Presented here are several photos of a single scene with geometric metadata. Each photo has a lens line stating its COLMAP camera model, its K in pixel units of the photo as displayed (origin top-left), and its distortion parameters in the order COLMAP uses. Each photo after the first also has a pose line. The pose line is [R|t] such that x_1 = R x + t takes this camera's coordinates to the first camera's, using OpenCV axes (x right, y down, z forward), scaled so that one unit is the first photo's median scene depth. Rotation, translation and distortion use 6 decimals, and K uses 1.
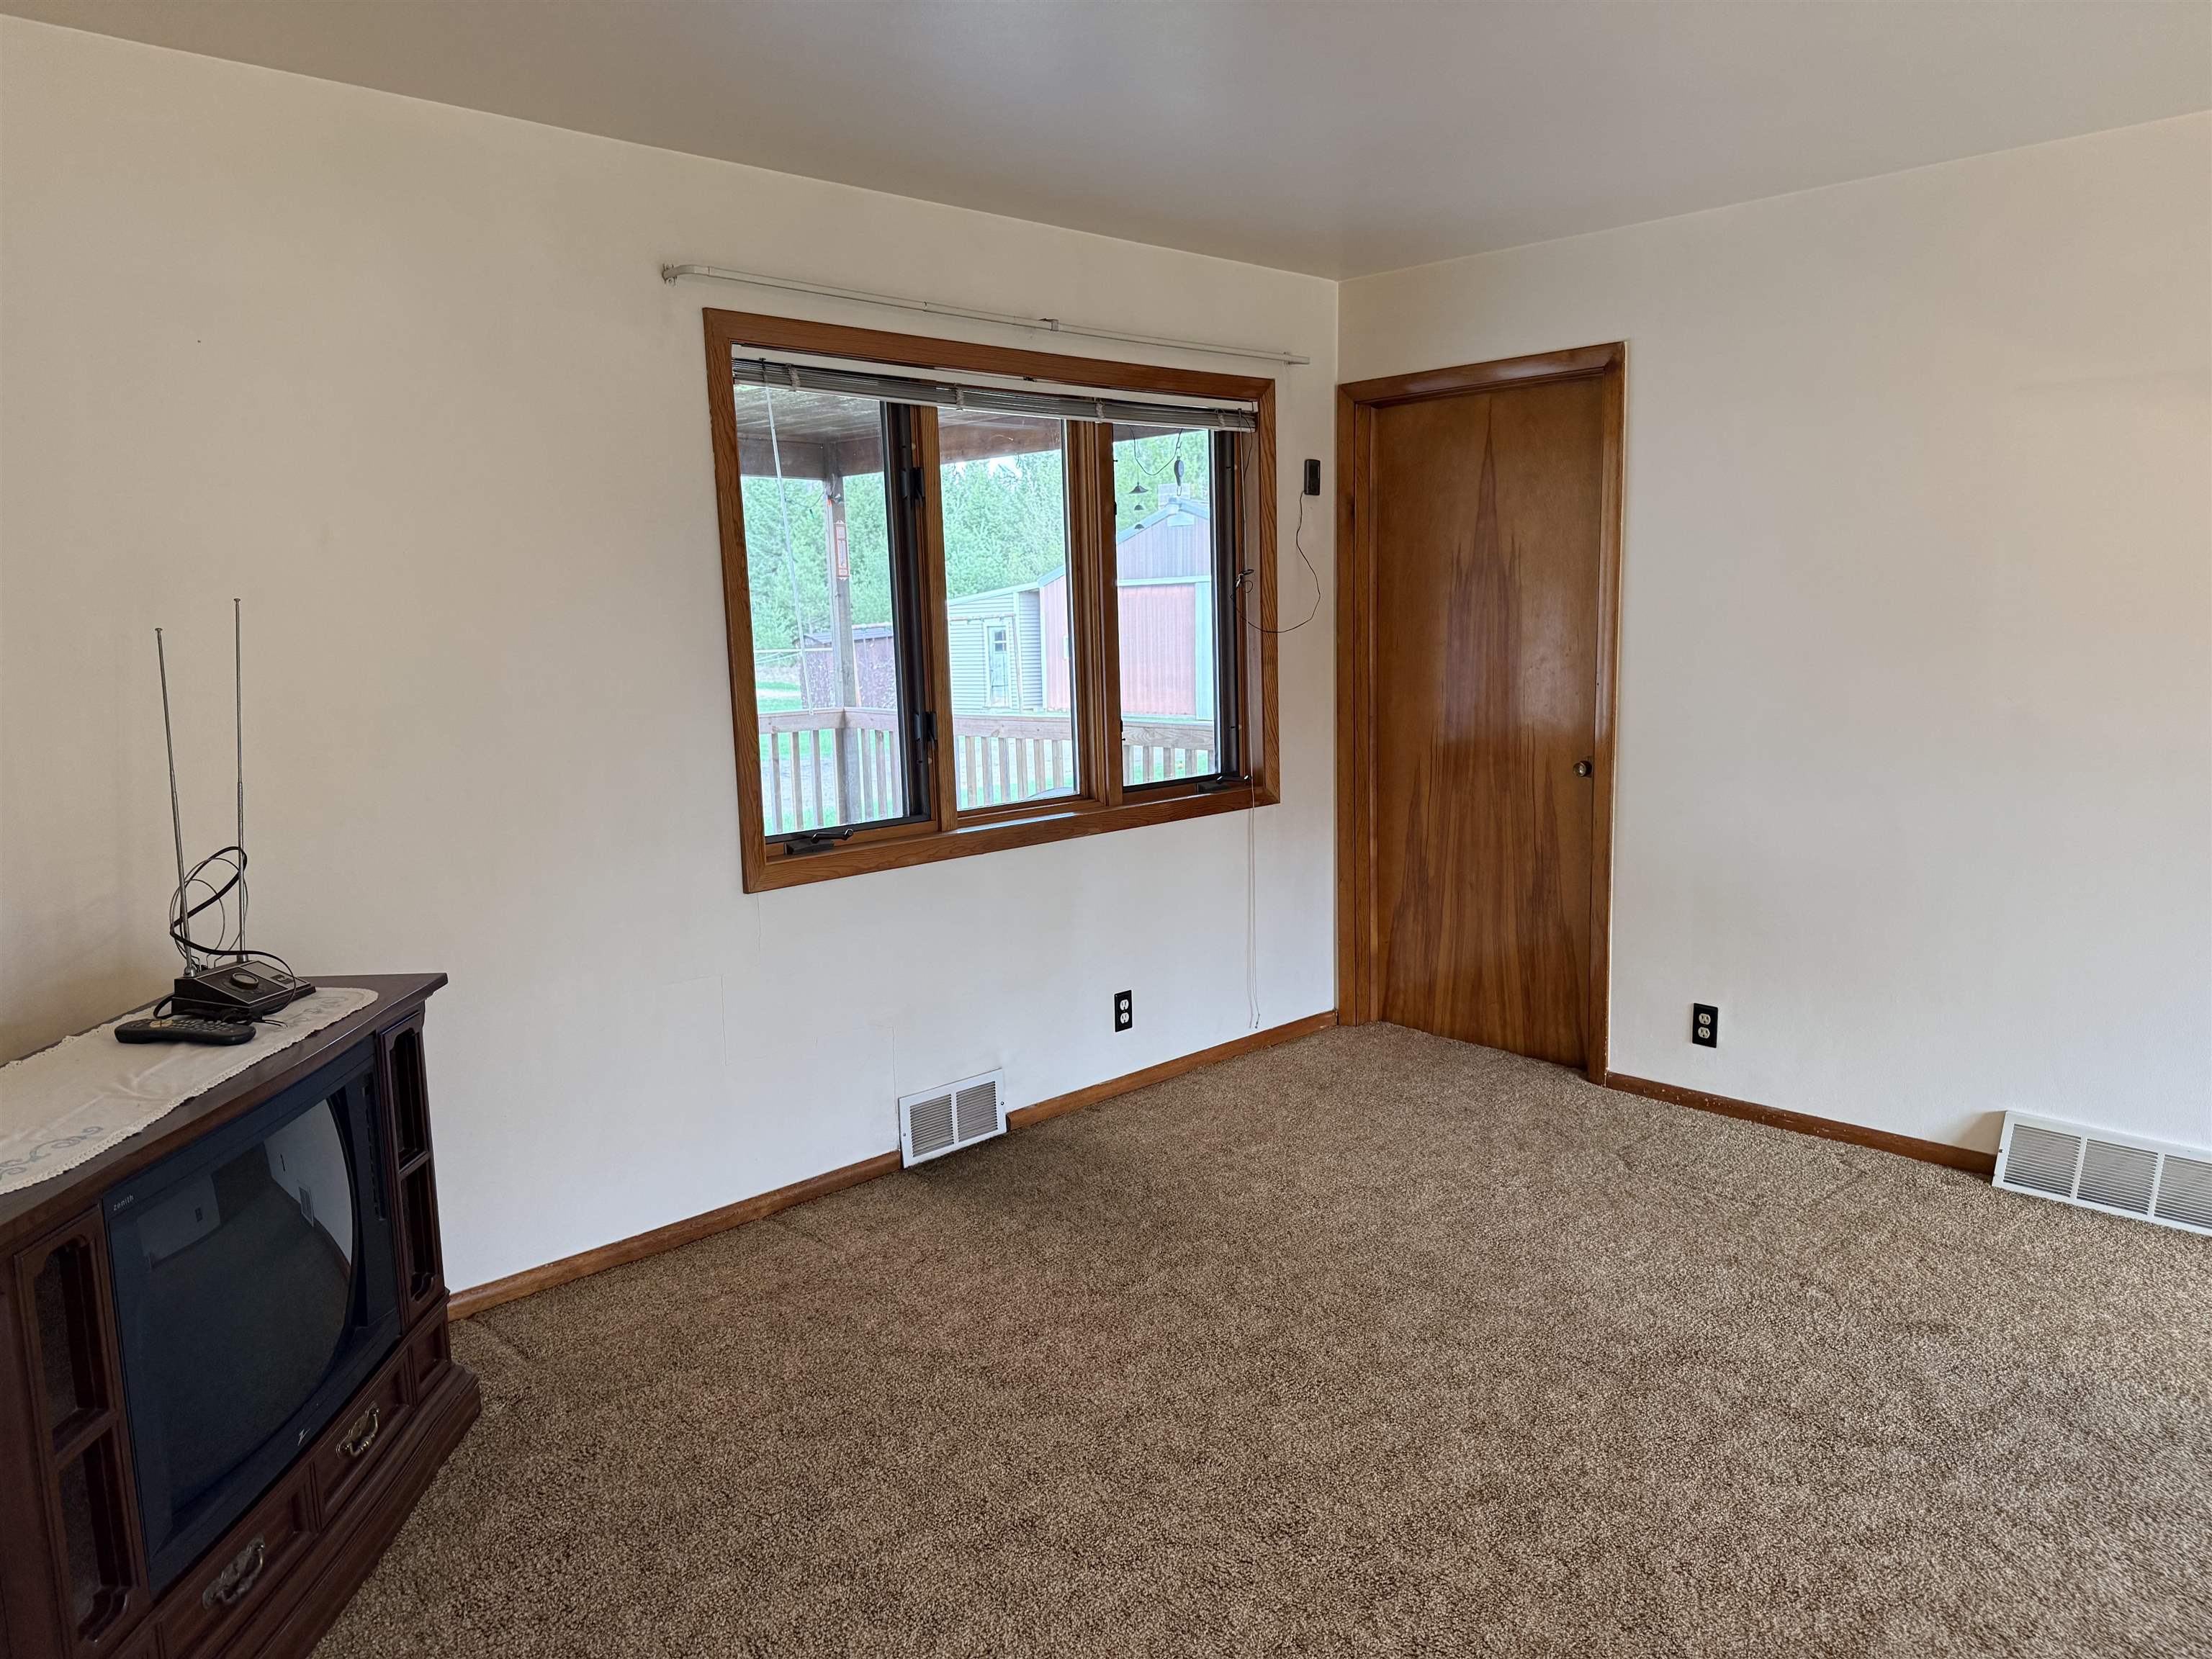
lens RADIAL K [[1558.3, 0, 1150.3], [0, 1558.3, 822.9], [0, 0, 1]] dist [0.031669, -0.016861]
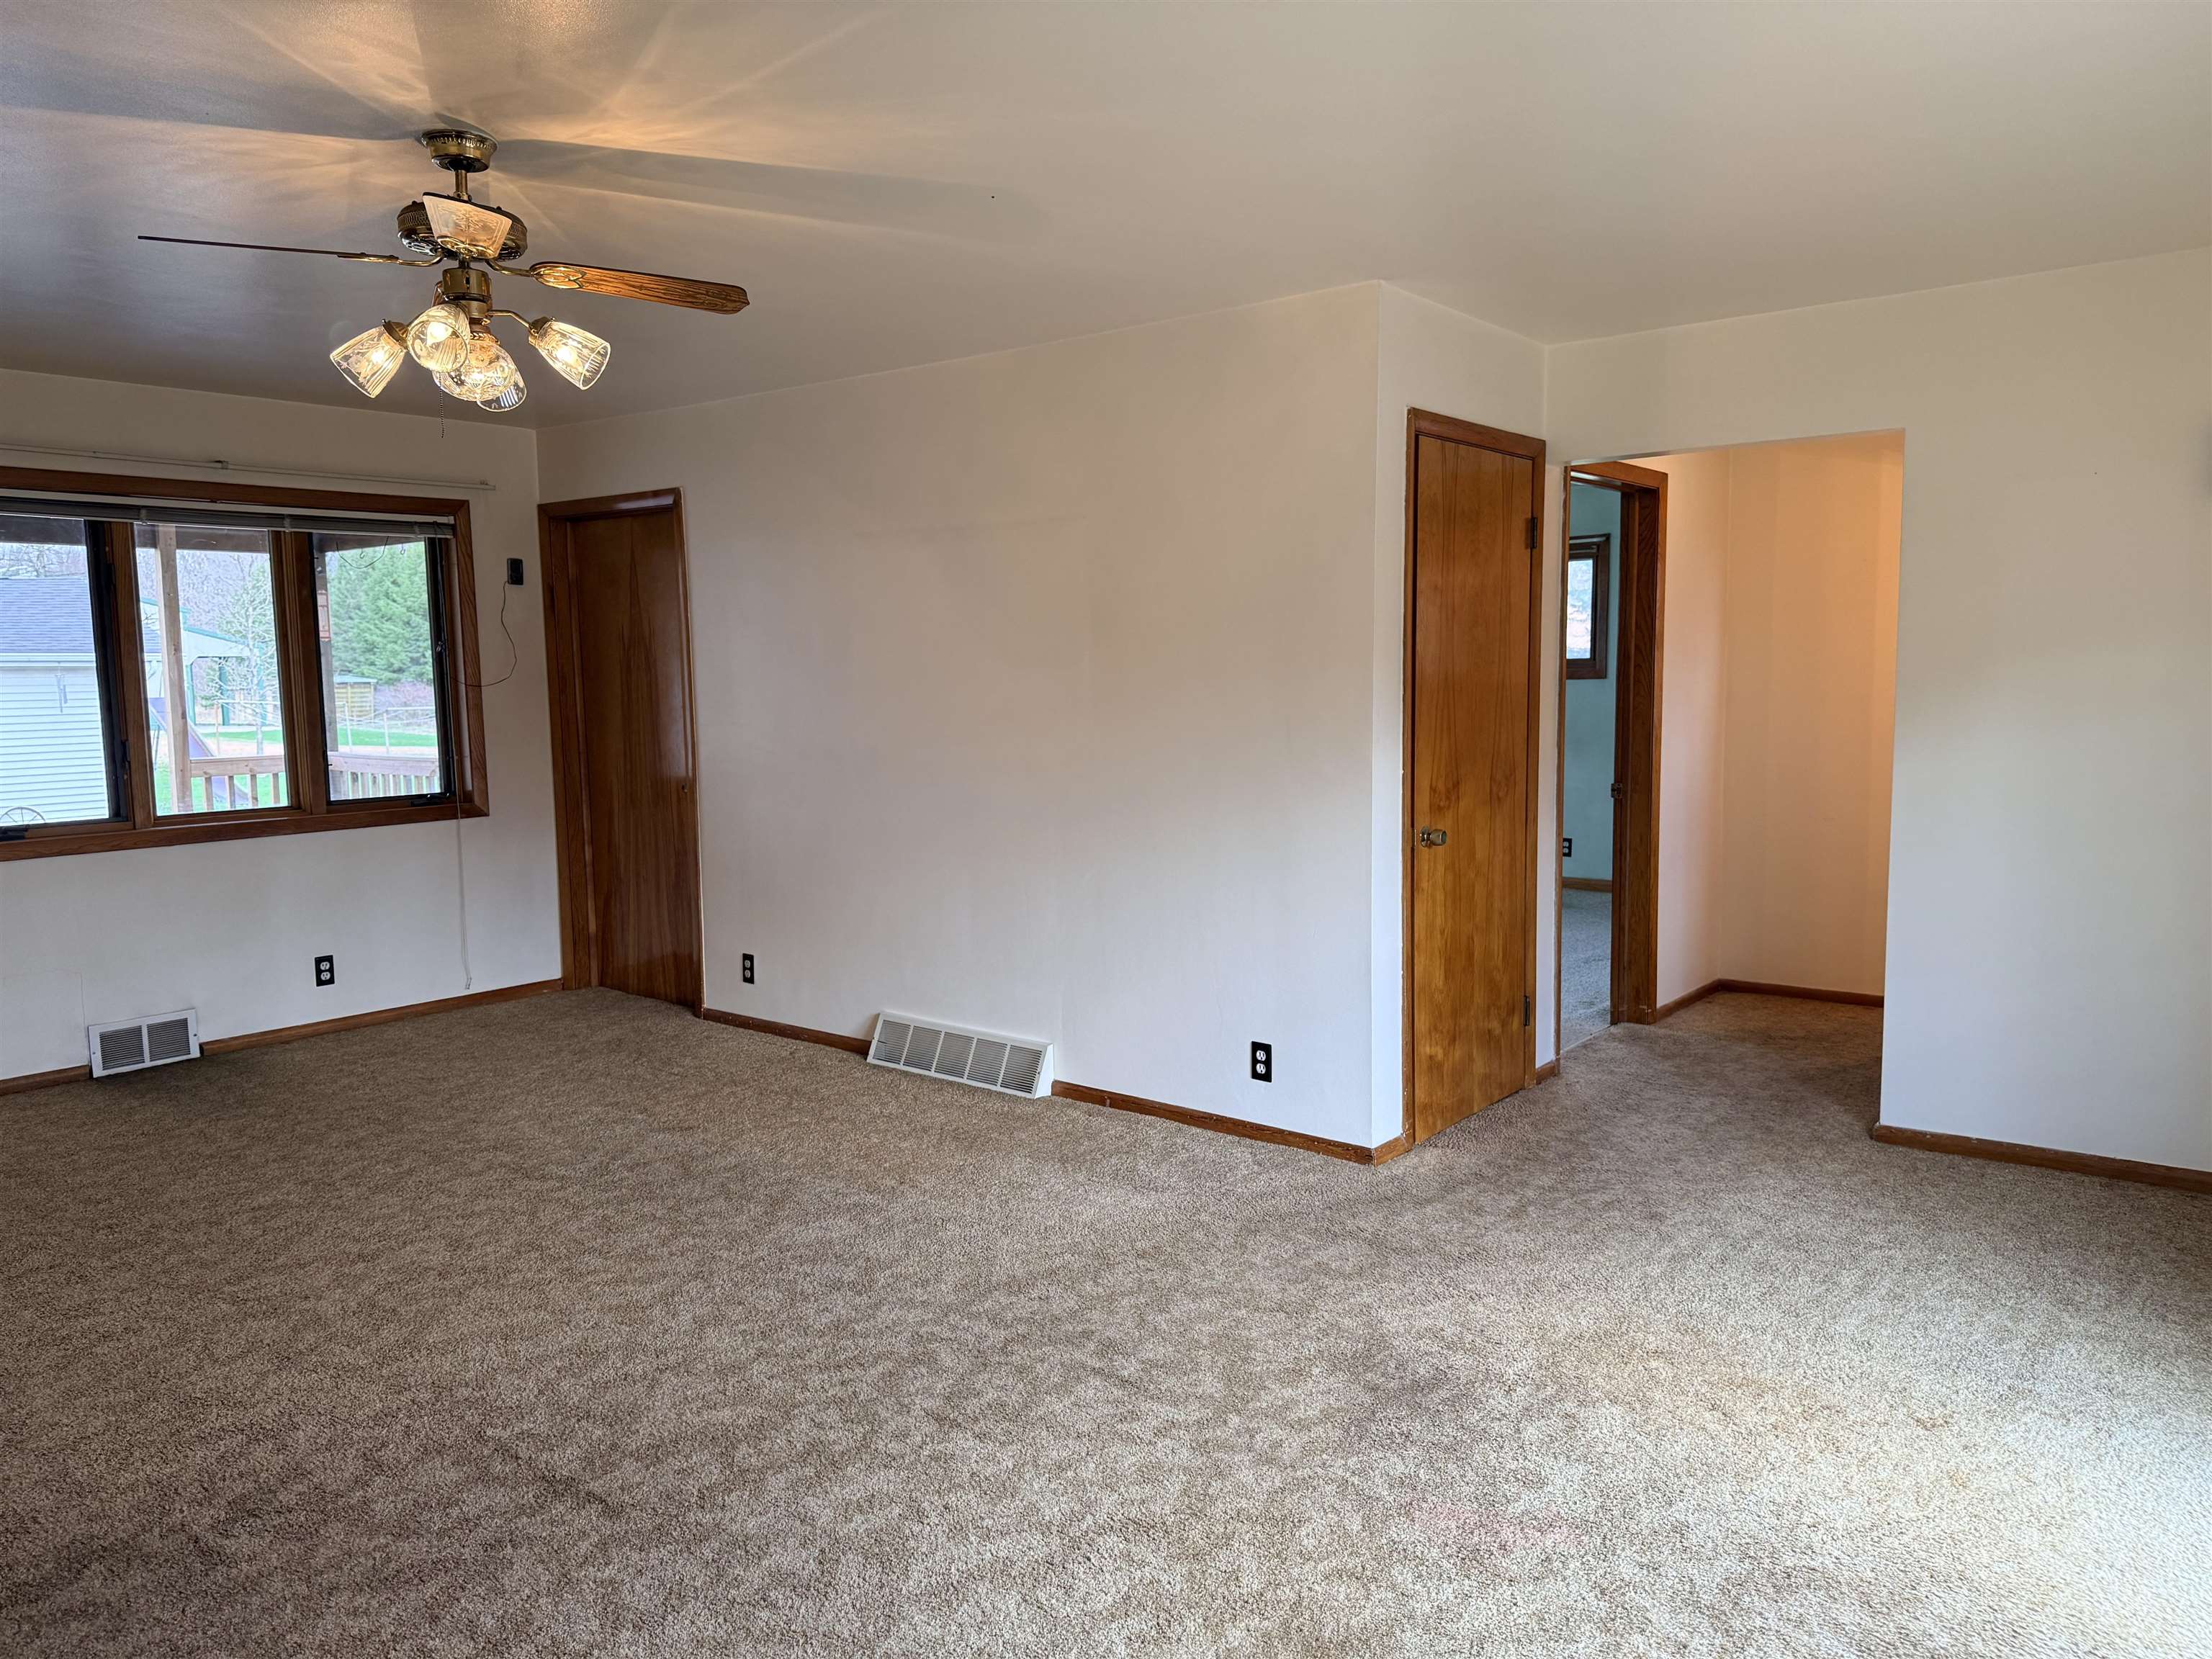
lens RADIAL K [[1558.3, 0, 1076.0], [0, 1558.3, 787.0], [0, 0, 1]] dist [0.031669, -0.016861]
pose [[0.996624, -0.005752, 0.081902, 0.524154], [0.012184, 0.996859, -0.078251, 0.080089], [-0.081194, 0.078985, 0.993564, -0.392166]]
